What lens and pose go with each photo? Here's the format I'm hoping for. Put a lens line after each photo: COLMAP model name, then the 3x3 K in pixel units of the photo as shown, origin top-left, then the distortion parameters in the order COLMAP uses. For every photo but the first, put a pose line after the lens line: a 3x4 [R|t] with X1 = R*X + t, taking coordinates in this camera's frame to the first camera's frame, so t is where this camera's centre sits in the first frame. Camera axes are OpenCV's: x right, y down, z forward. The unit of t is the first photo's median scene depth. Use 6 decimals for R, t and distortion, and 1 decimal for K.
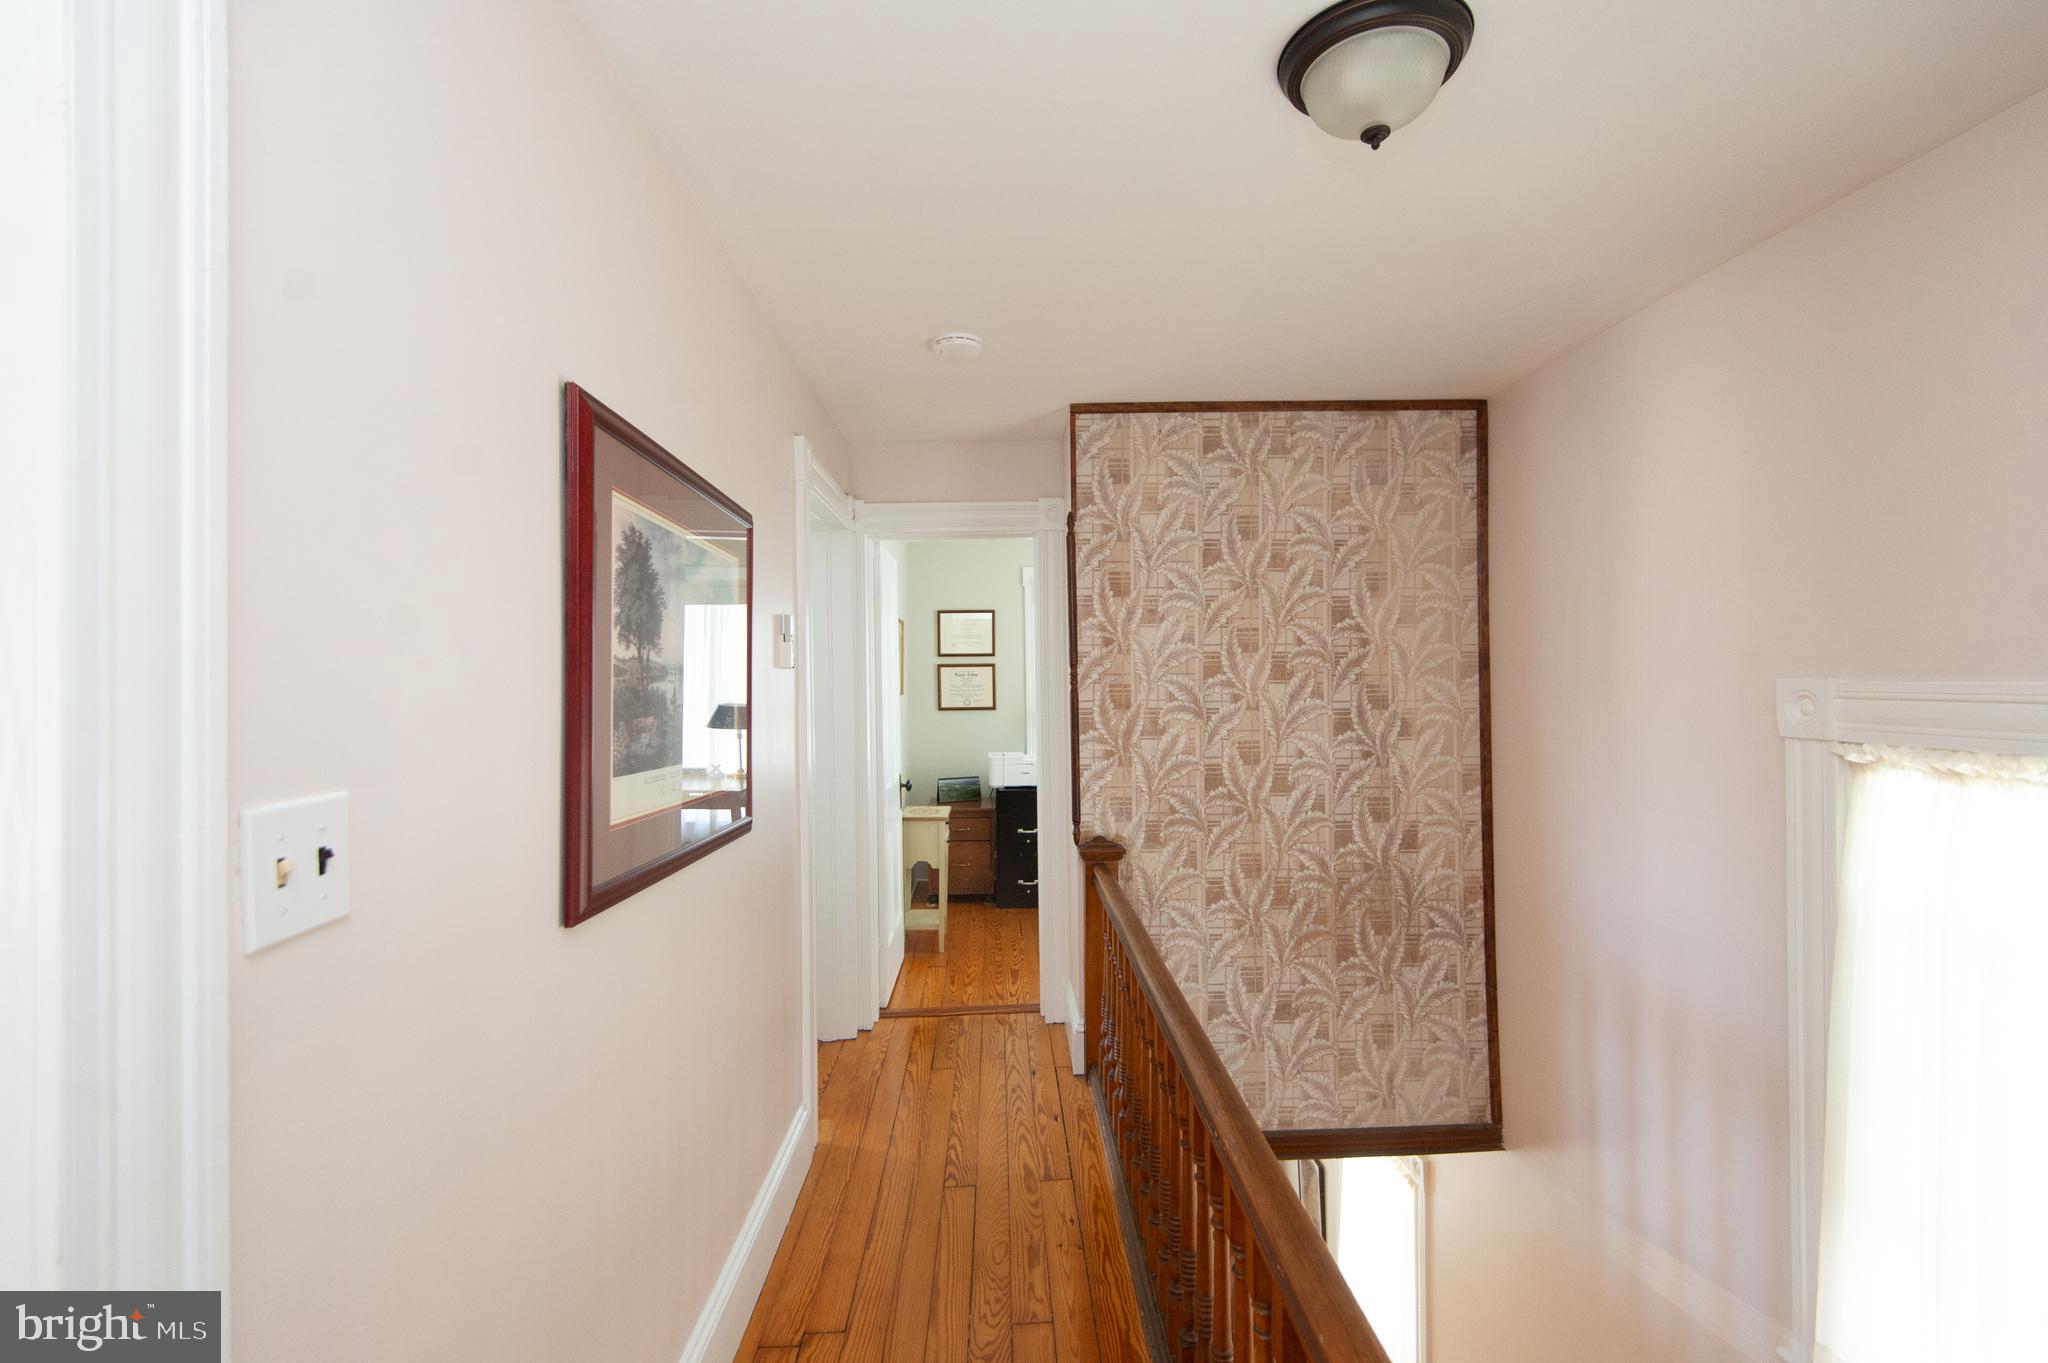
lens RADIAL K [[930.7, 0, 1038.4], [0, 930.7, 674.6], [0, 0, 1]] dist [0.030567, -0.019828]
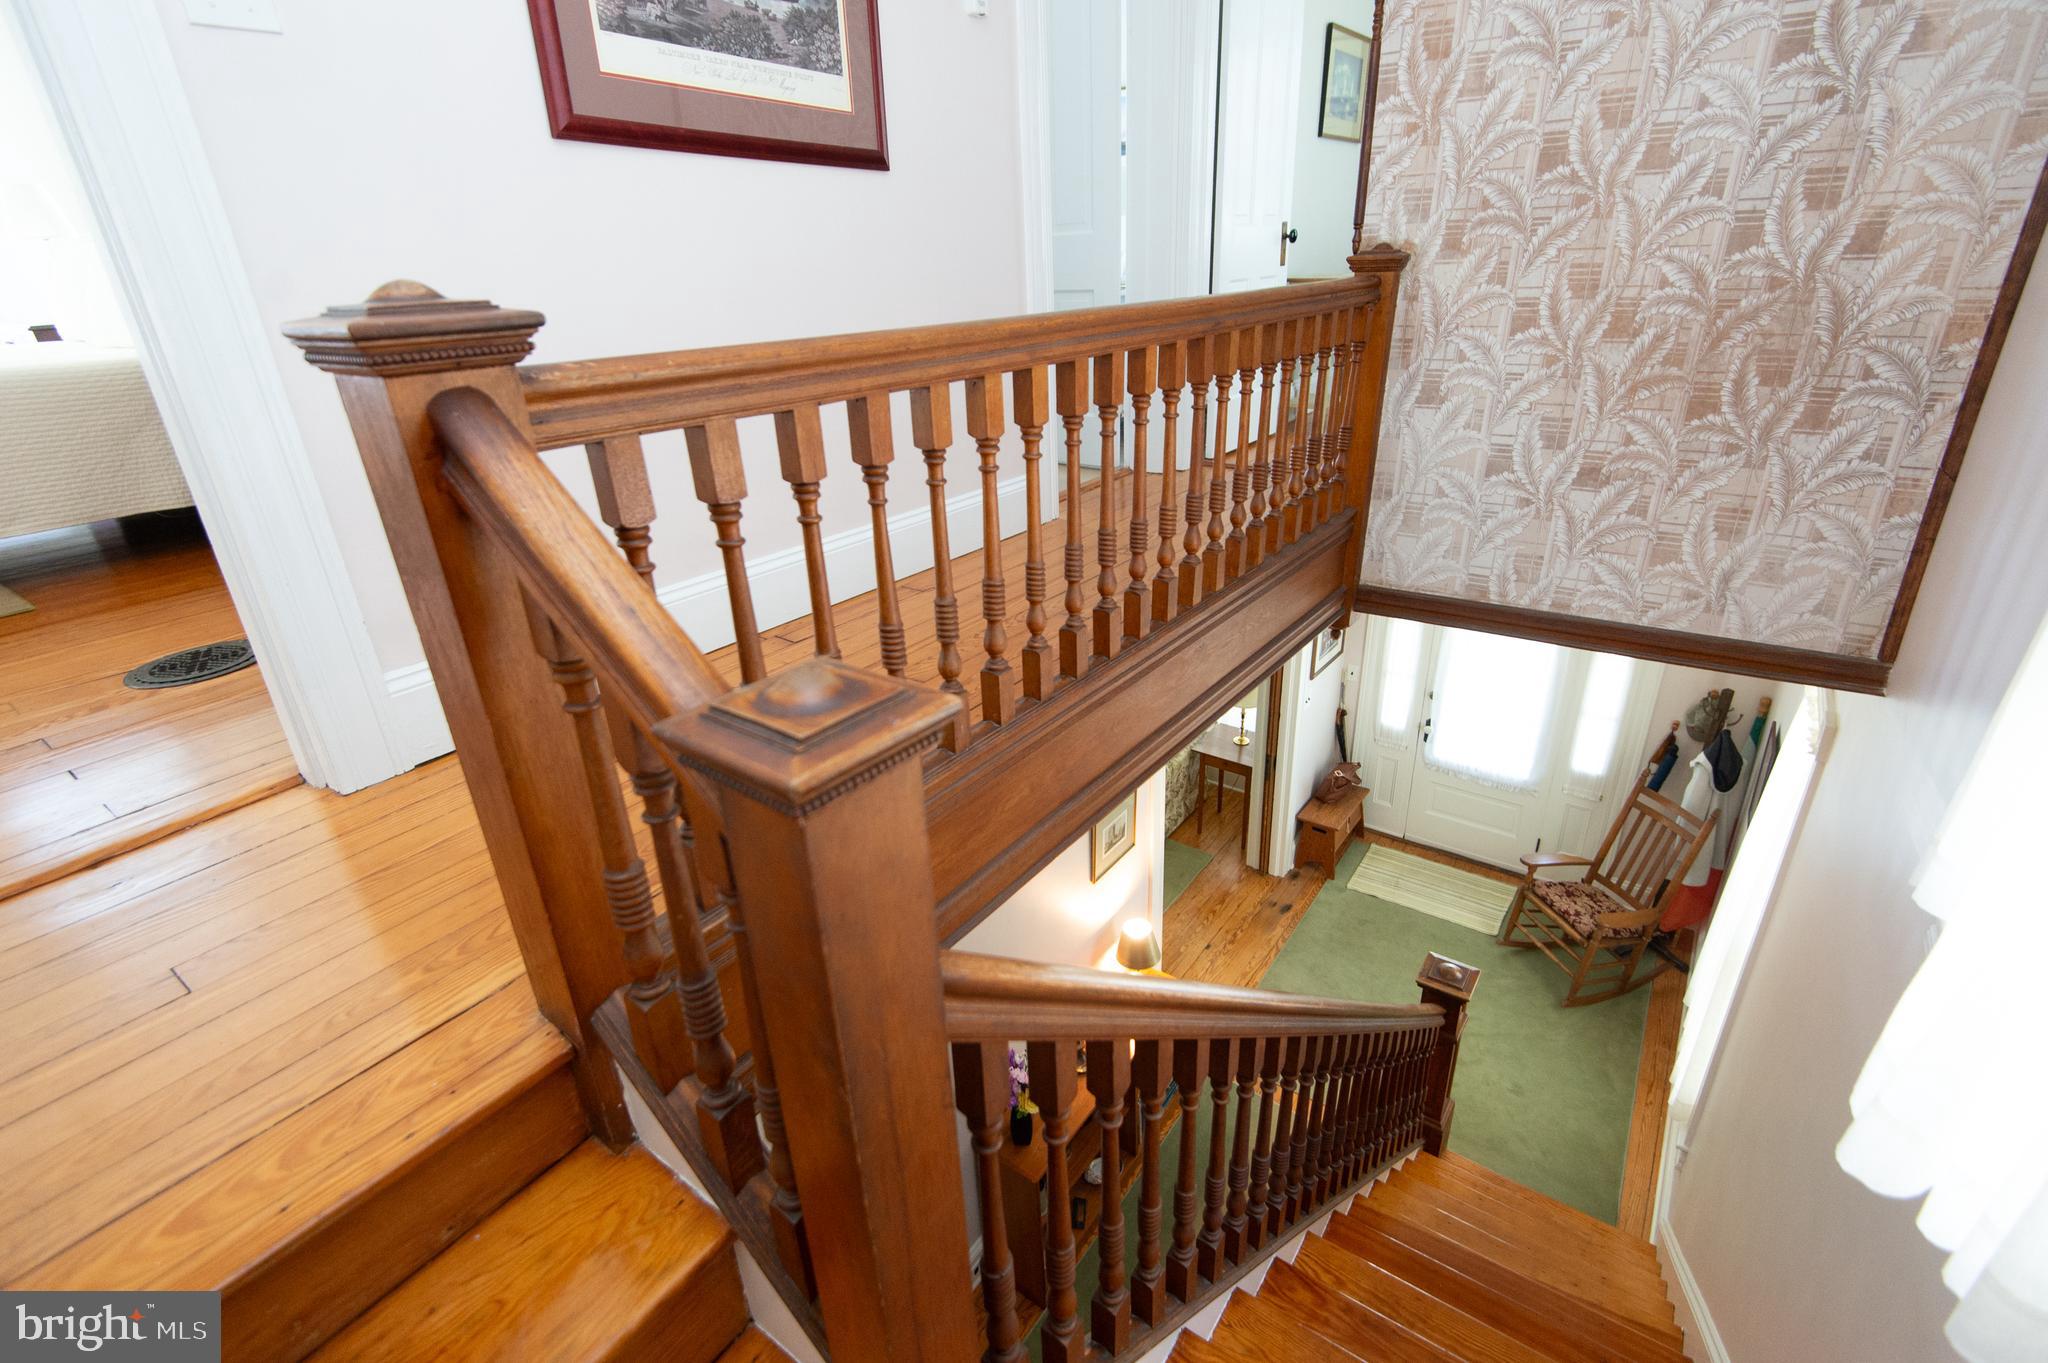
lens RADIAL K [[930.7, 0, 1038.4], [0, 930.7, 674.6], [0, 0, 1]] dist [0.030567, -0.019828]
pose [[0.791621, 0.233847, -0.564493, 0.383065], [0.025678, 0.910316, 0.413117, 0.168714], [0.610473, -0.341528, 0.714620, 0.073681]]
